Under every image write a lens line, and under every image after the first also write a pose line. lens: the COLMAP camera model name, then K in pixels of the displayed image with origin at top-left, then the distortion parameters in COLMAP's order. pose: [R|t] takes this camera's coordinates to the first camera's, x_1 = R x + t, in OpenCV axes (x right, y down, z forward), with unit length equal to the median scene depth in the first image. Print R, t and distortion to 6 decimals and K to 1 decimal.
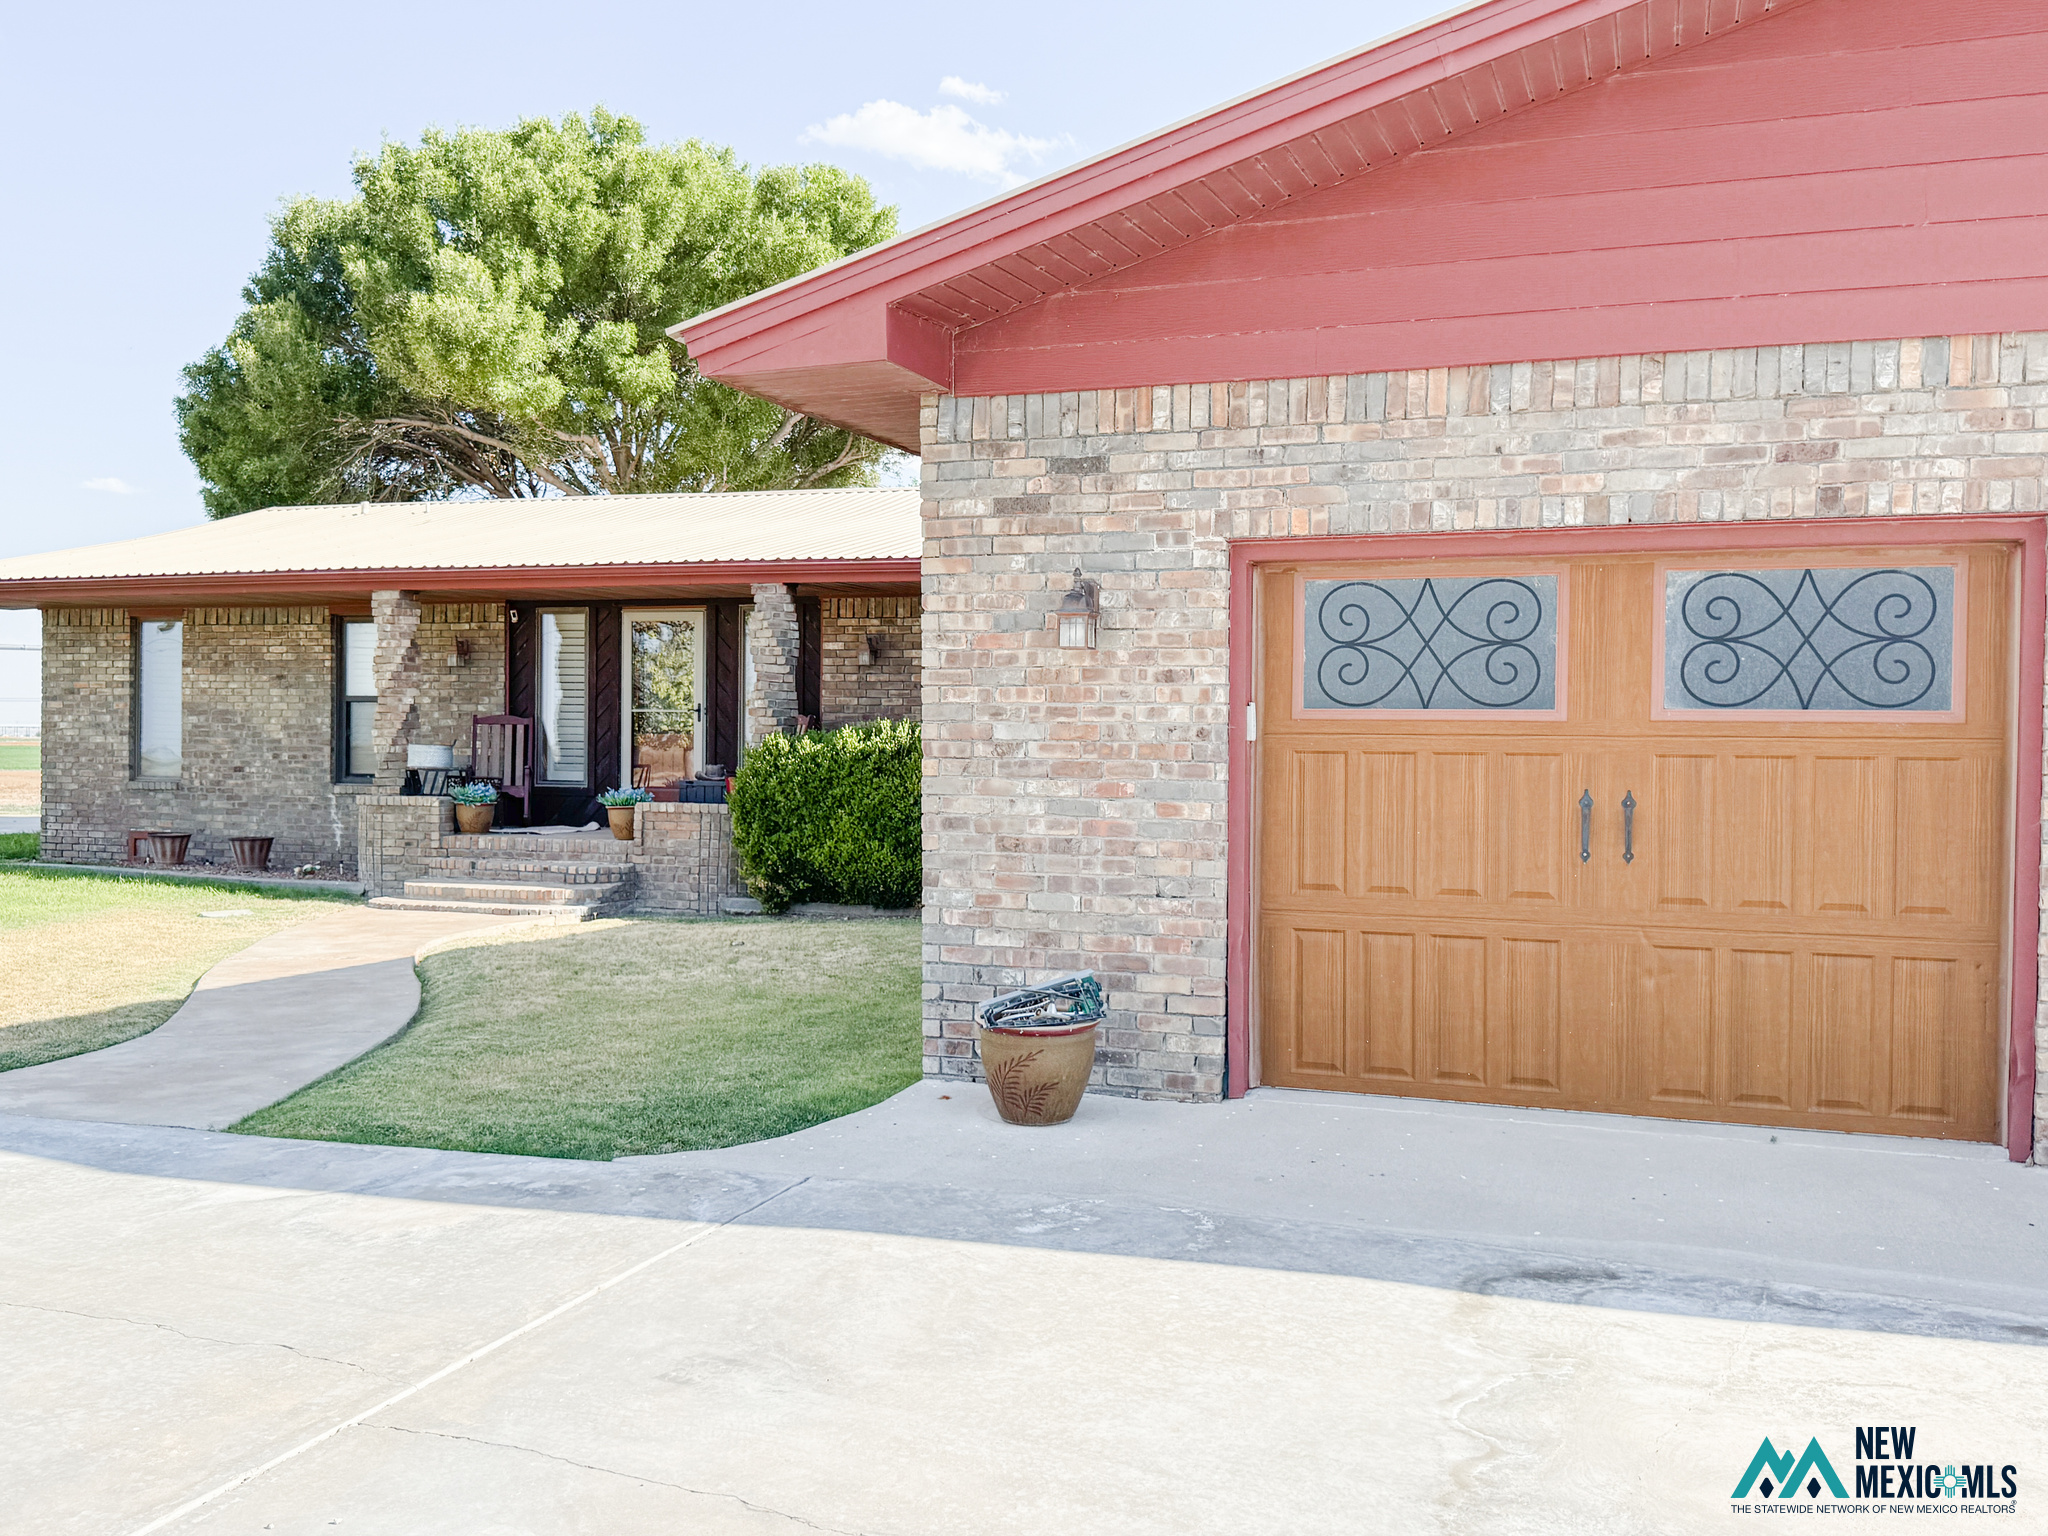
lens RADIAL K [[1857.2, 0, 1024.0], [0, 1857.2, 768.0], [0, 0, 1]] dist [0.158903, -0.317509]
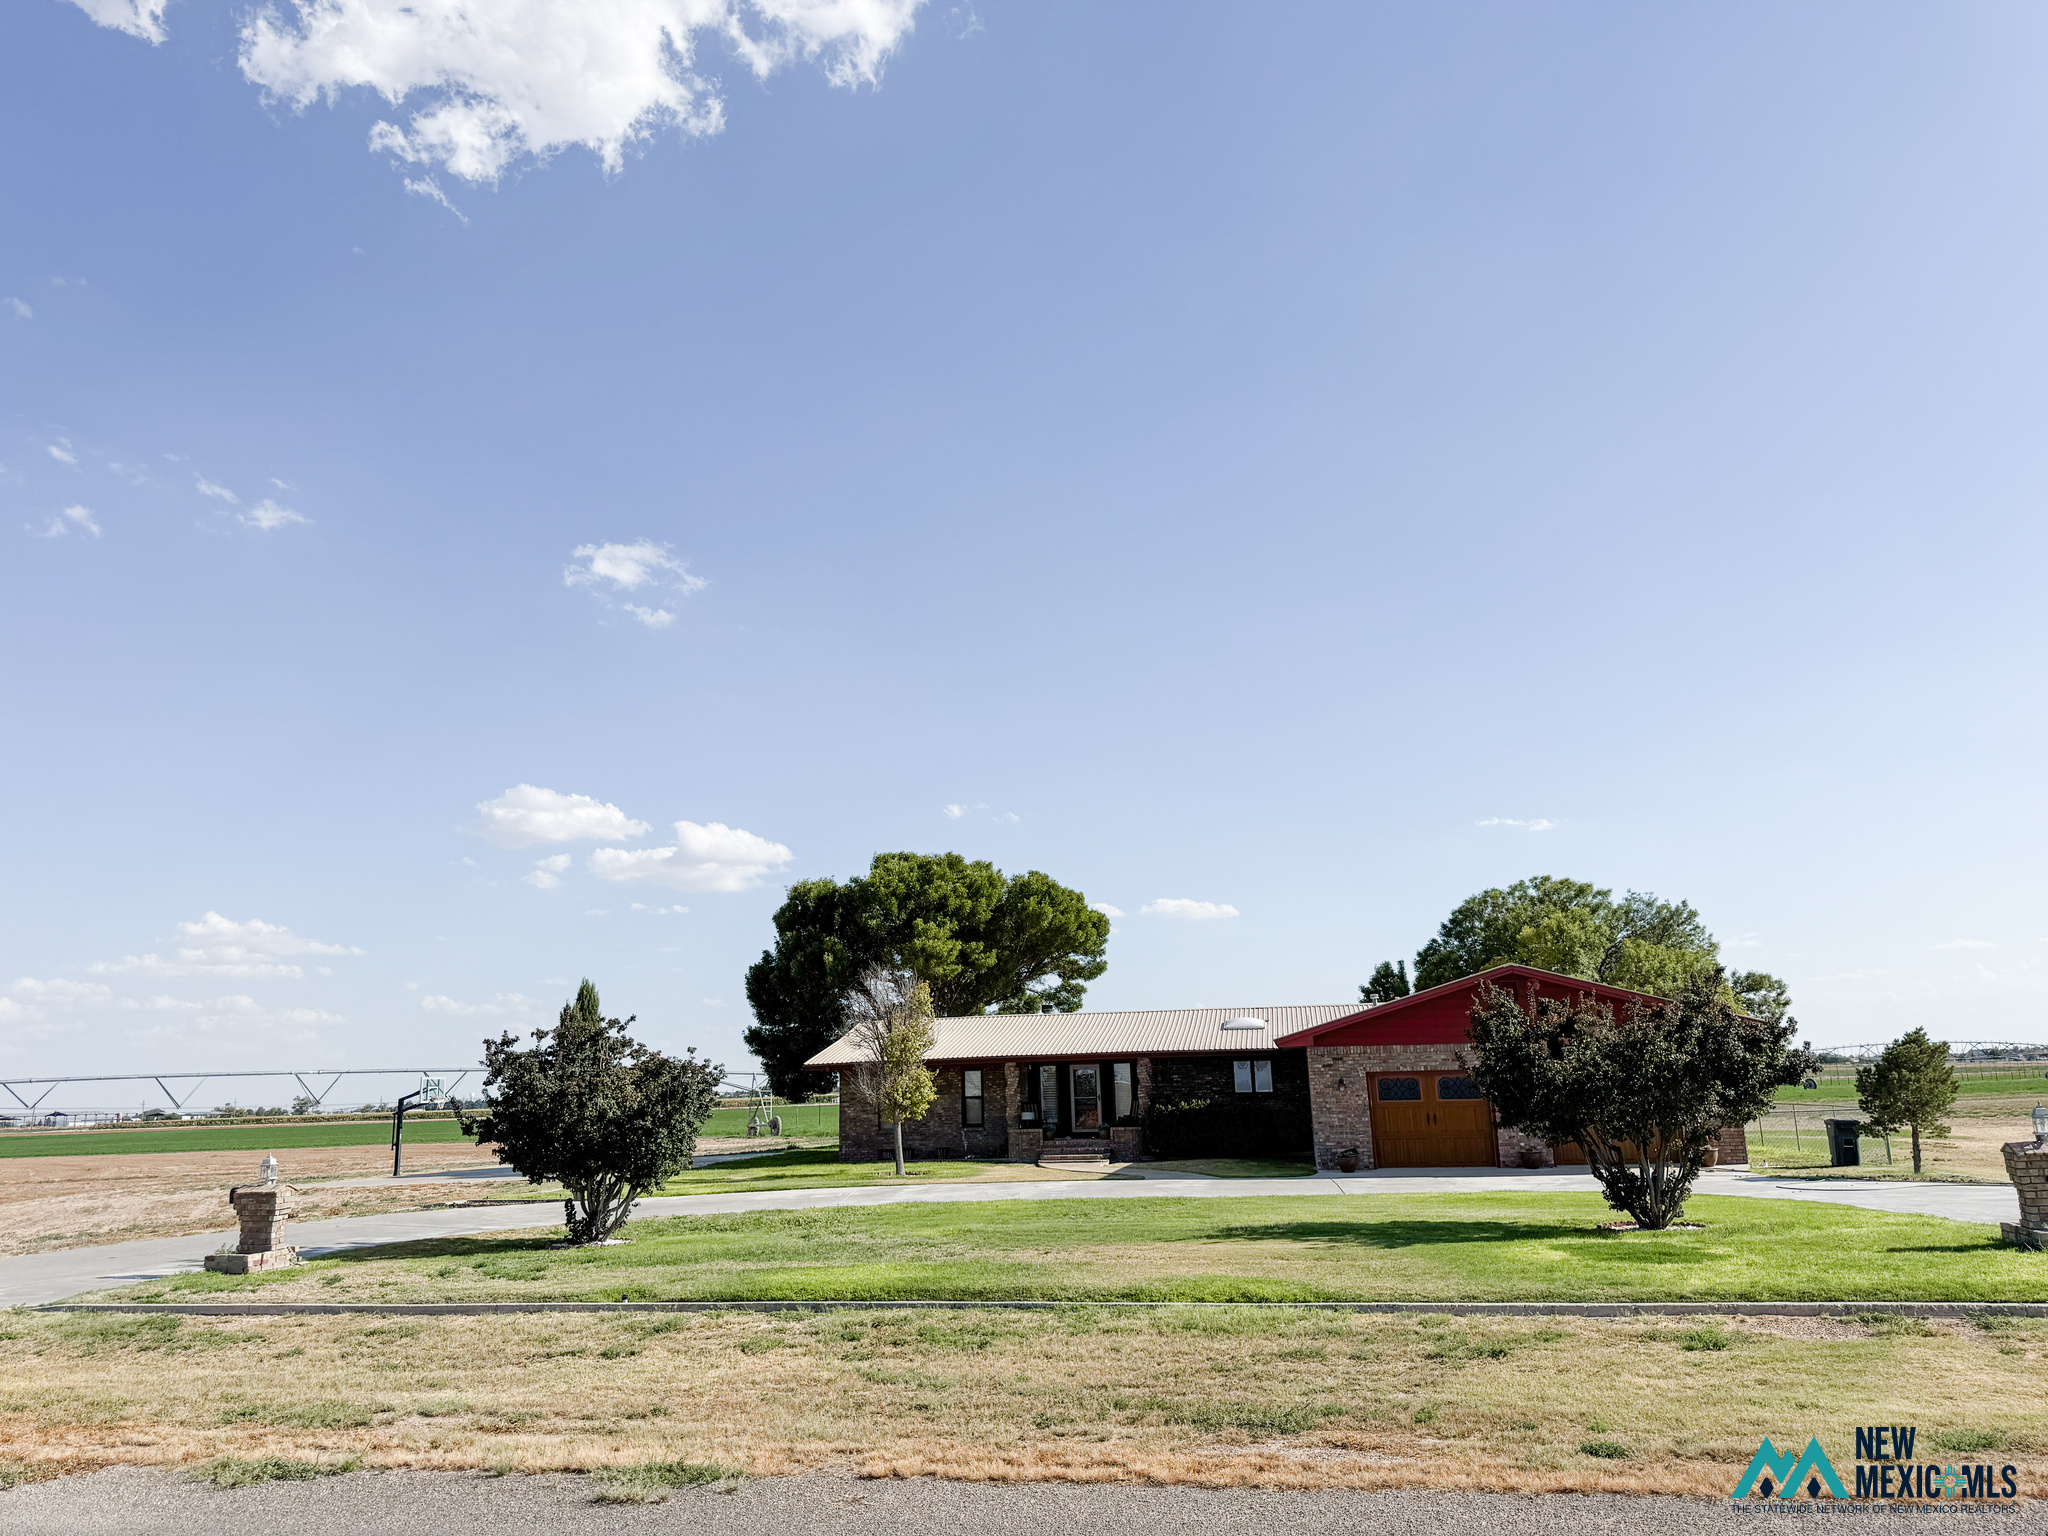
lens RADIAL K [[1445.1, 0, 1024.0], [0, 1445.1, 768.0], [0, 0, 1]] dist [0.107632, -0.000050]
pose [[0.986139, -0.003476, 0.165886, -1.704416], [0.041456, 0.973232, -0.226055, -0.055107], [-0.160659, 0.229799, 0.959886, -3.471543]]
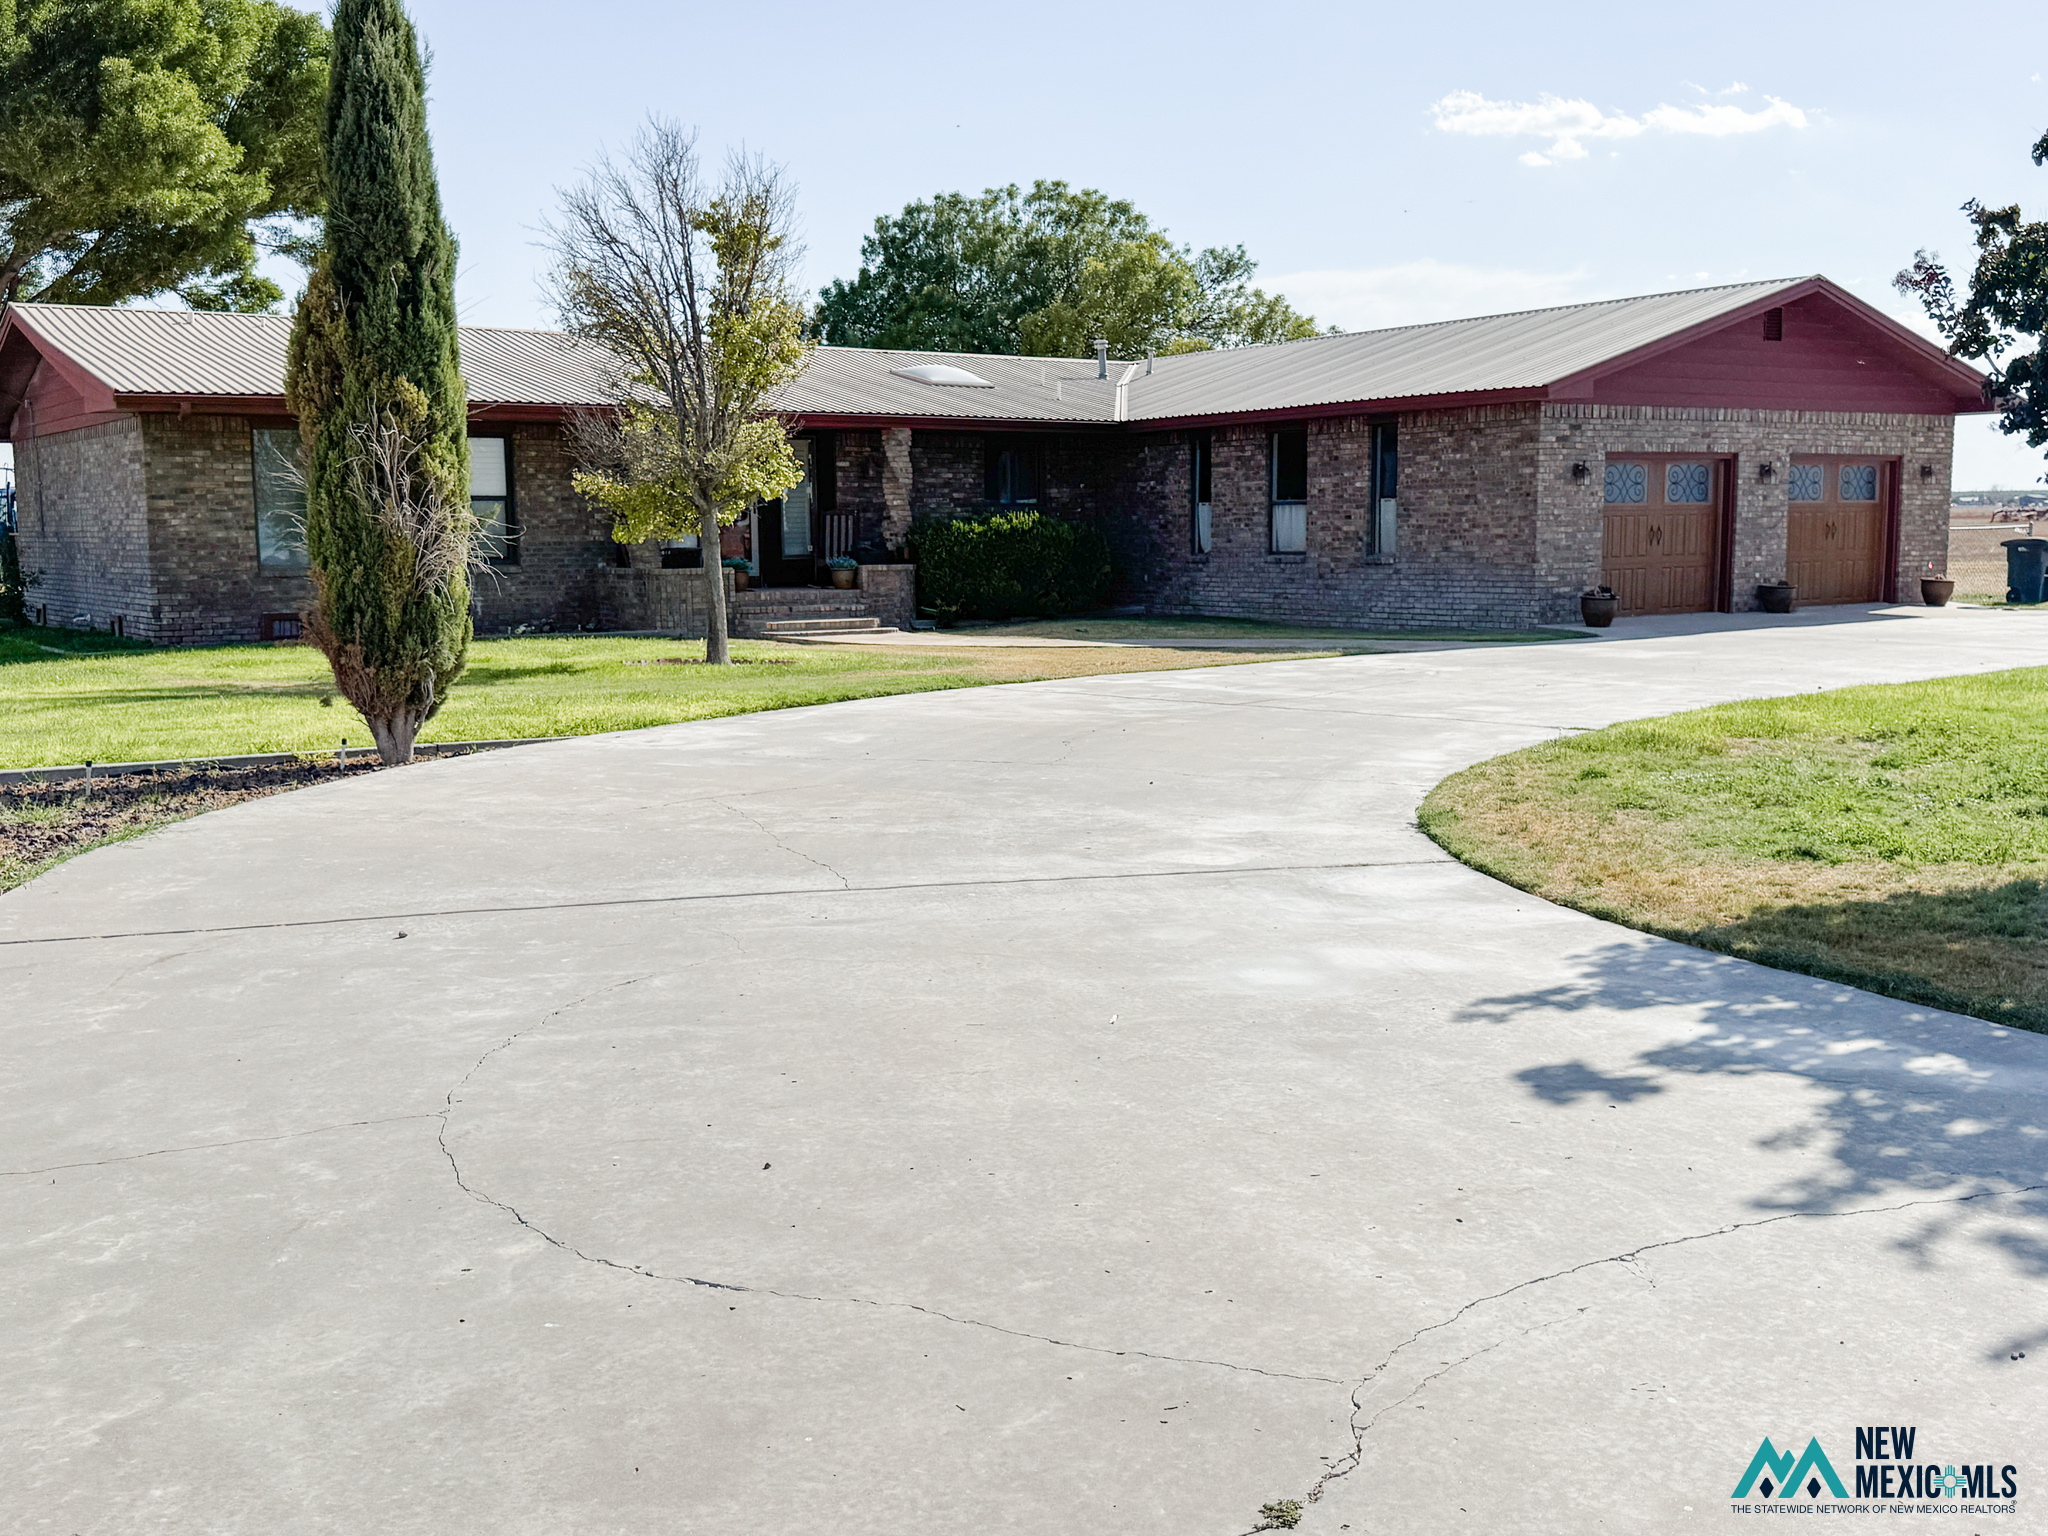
lens RADIAL K [[1981.1, 0, 1024.0], [0, 1981.1, 768.0], [0, 0, 1]] dist [0.198991, -0.472676]
pose [[0.572278, -0.116313, 0.811769, -3.341973], [0.027903, 0.992079, 0.122478, -0.030700], [-0.819585, -0.047441, 0.570990, -0.219807]]
